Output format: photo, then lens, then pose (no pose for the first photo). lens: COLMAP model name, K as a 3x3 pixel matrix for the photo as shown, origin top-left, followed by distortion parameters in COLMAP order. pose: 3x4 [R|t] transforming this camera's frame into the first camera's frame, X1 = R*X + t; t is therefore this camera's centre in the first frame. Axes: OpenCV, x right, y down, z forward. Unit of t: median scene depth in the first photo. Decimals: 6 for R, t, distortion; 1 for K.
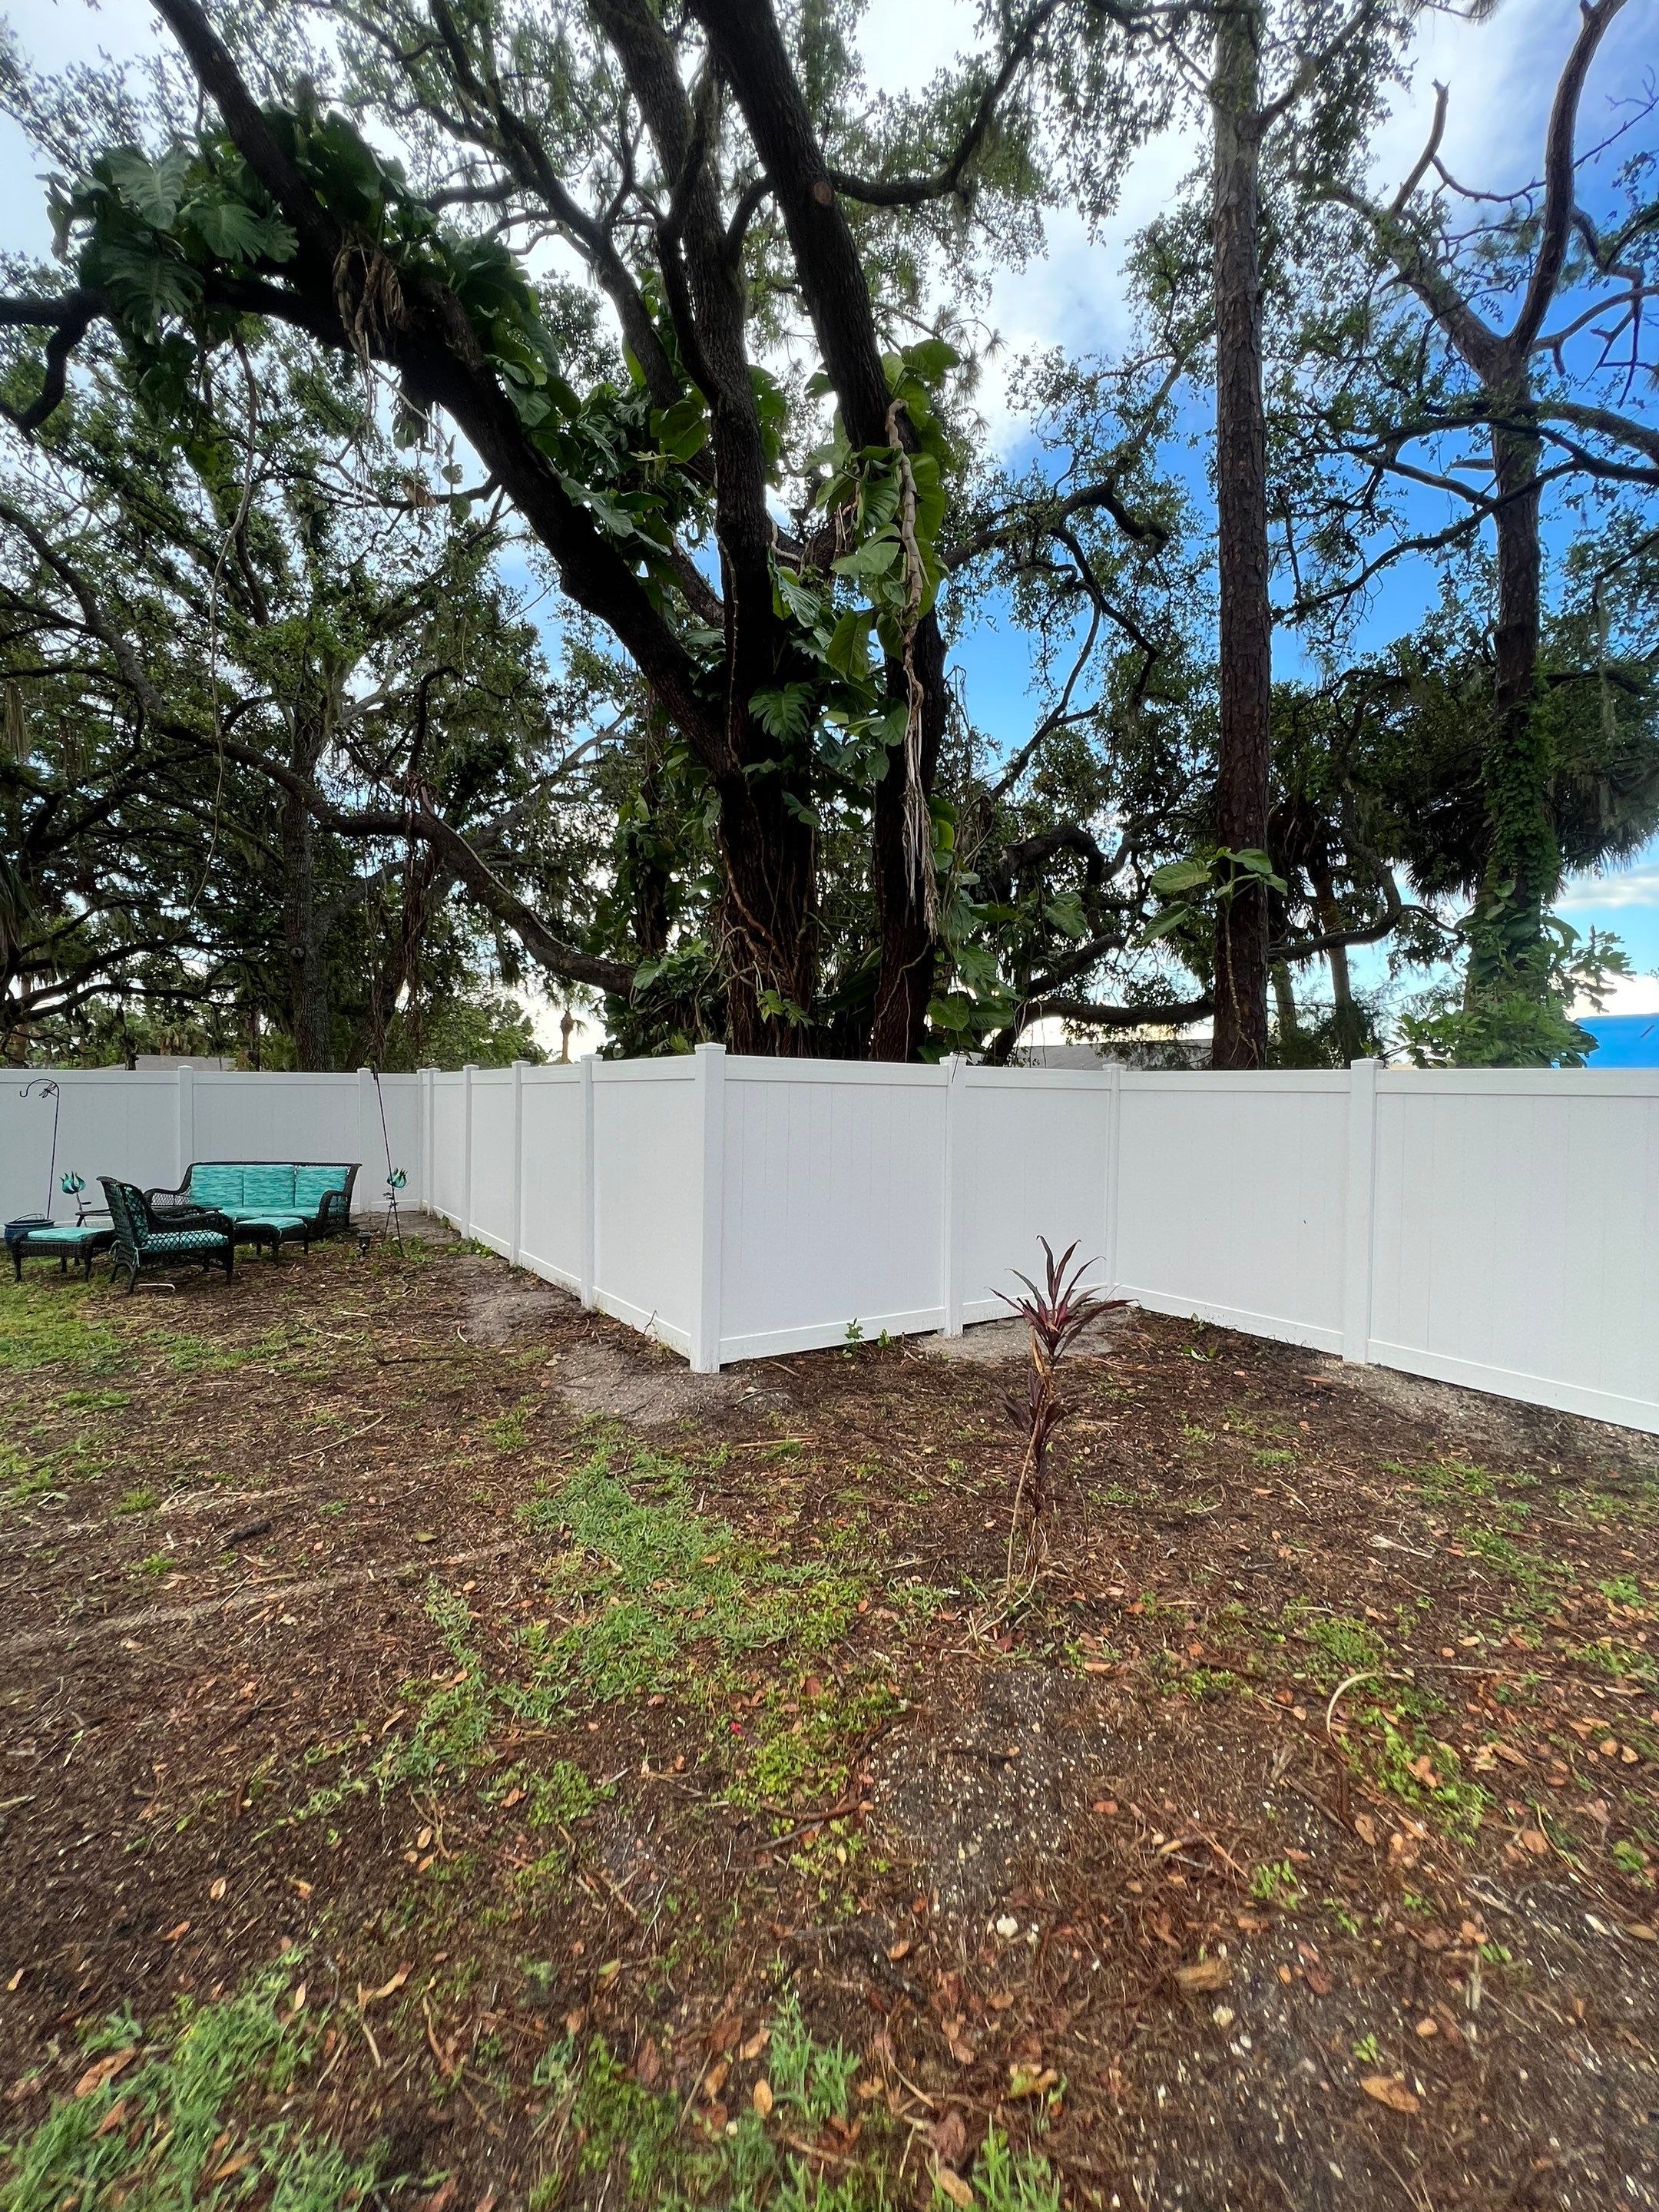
lens RADIAL K [[921.6, 0, 829.5], [0, 921.6, 1106.0], [0, 0, 1]] dist [0.012260, 0.000005]
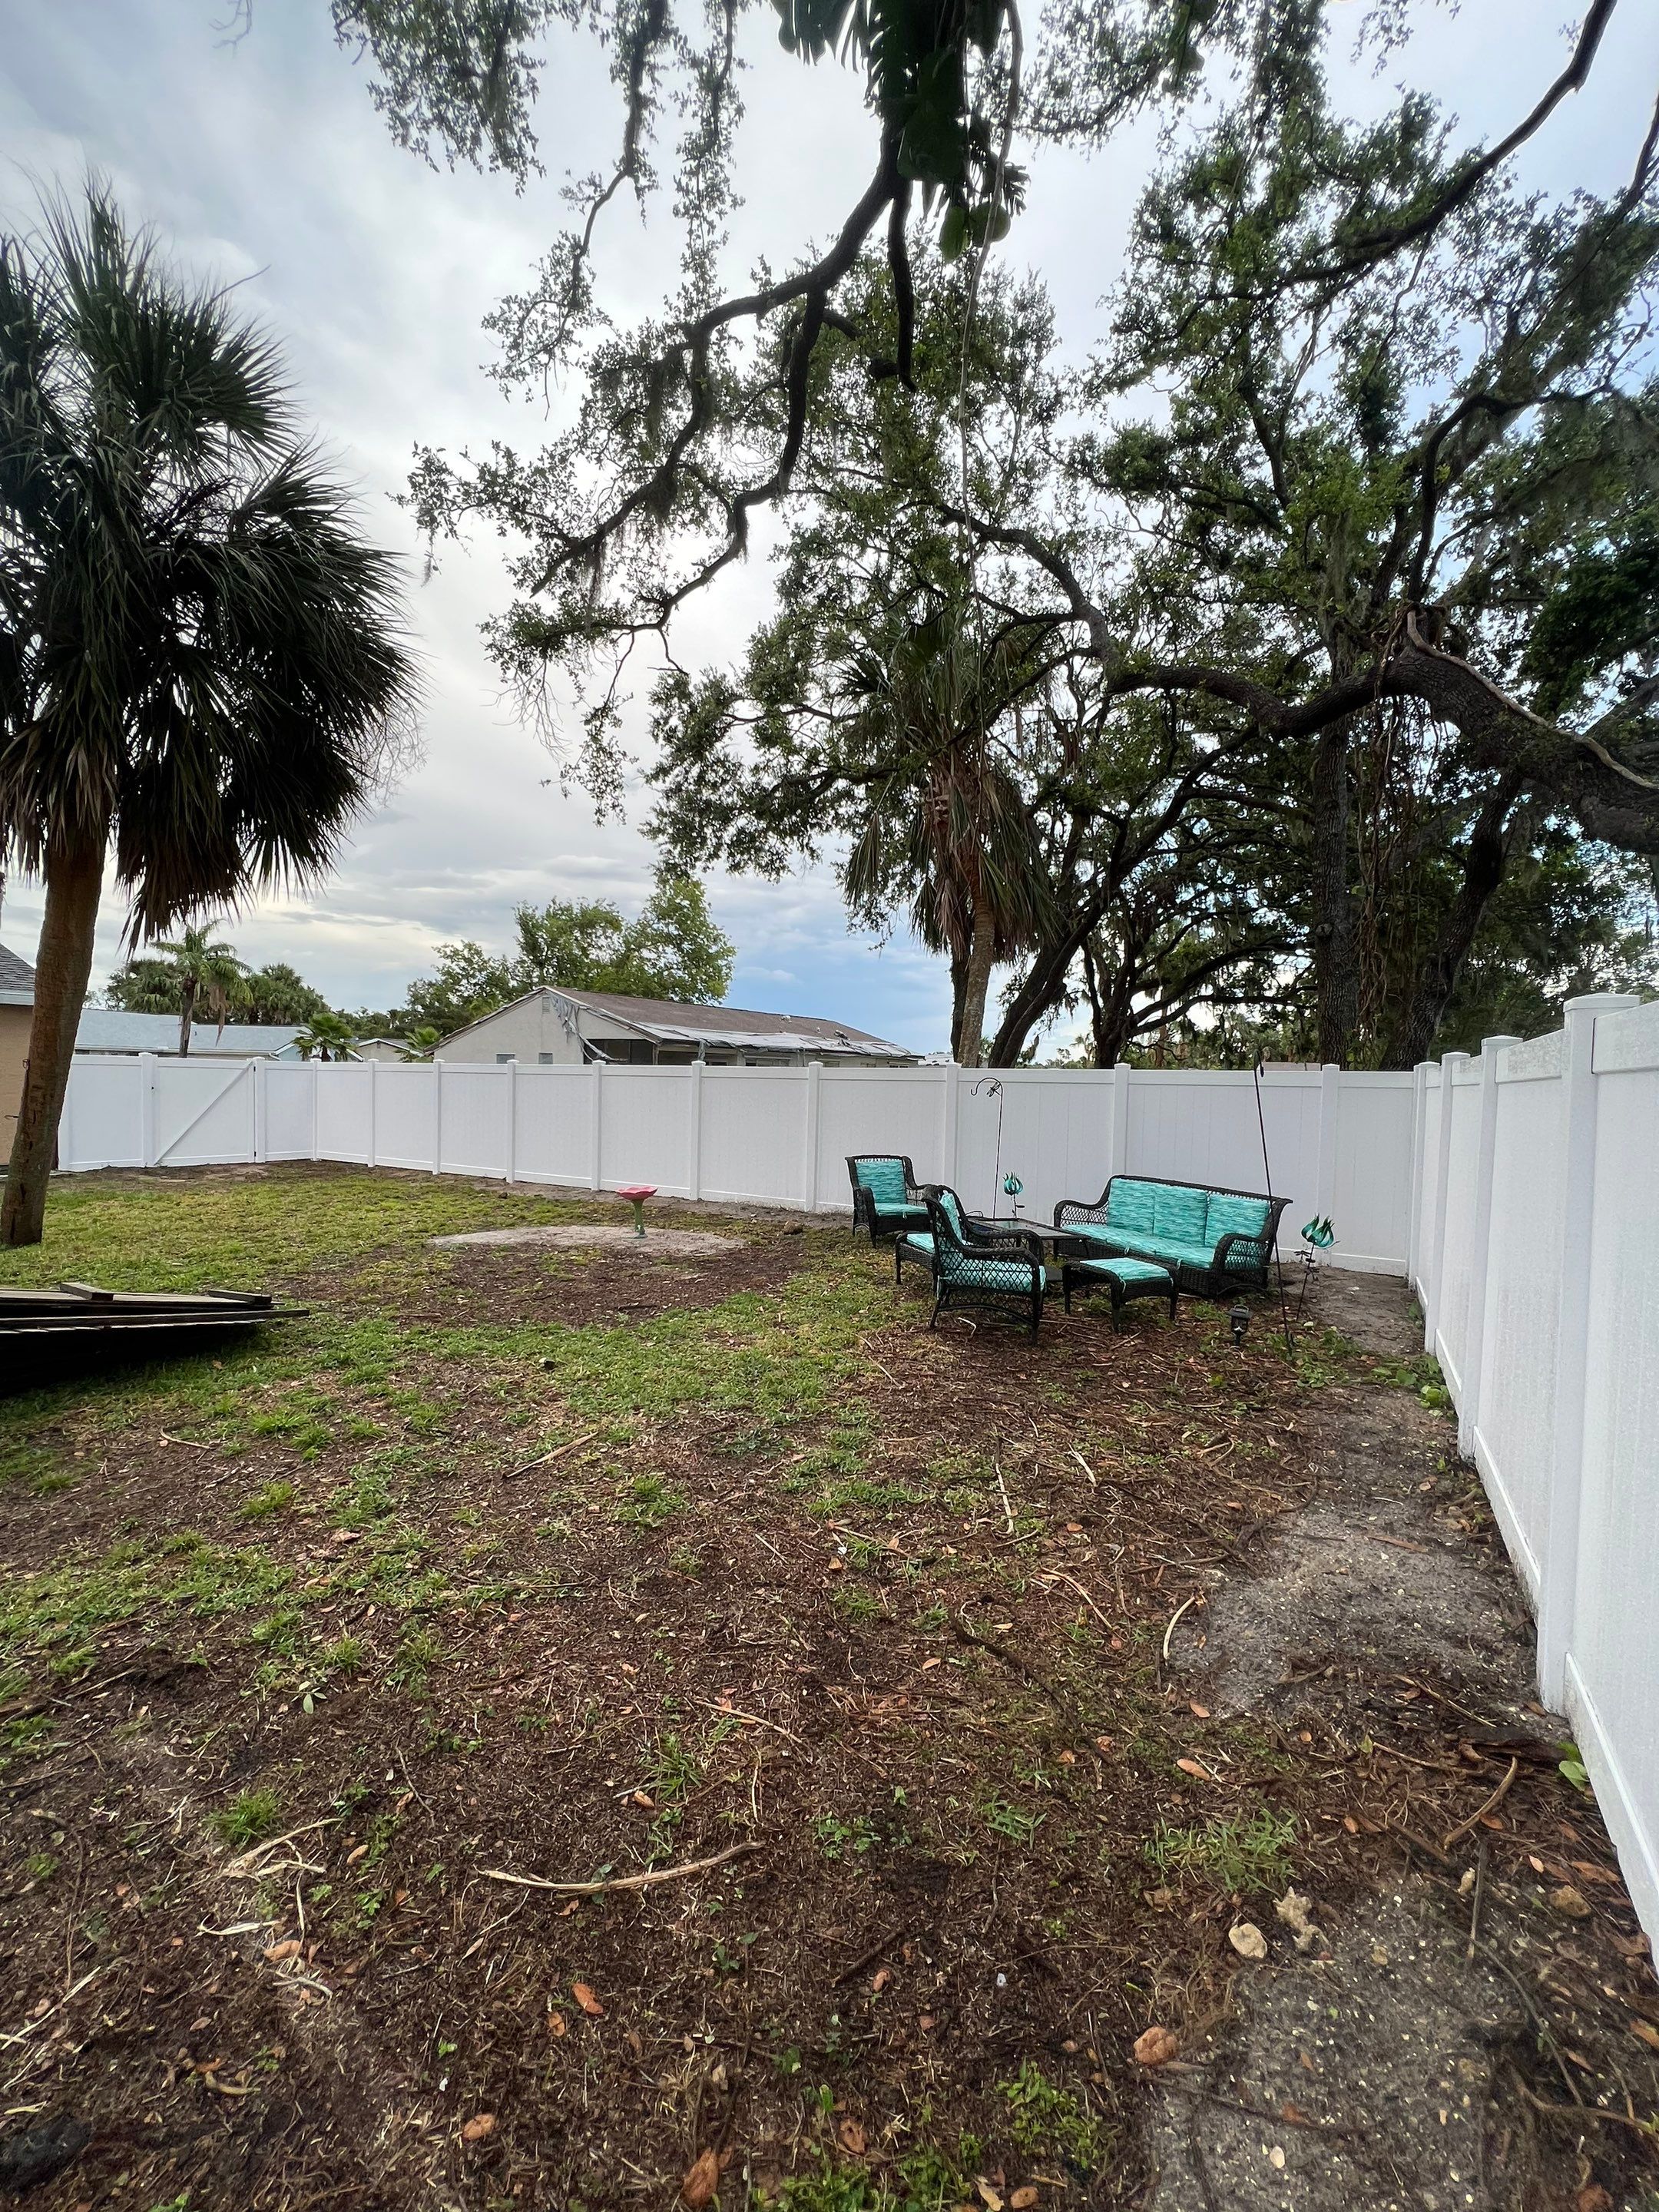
lens RADIAL K [[921.6, 0, 829.5], [0, 921.6, 1106.0], [0, 0, 1]] dist [0.012260, 0.000005]
pose [[0.440768, 0.022893, -0.897329, -0.044957], [-0.030581, 0.999477, 0.010478, -0.003220], [0.897100, 0.022822, 0.441238, 0.394640]]
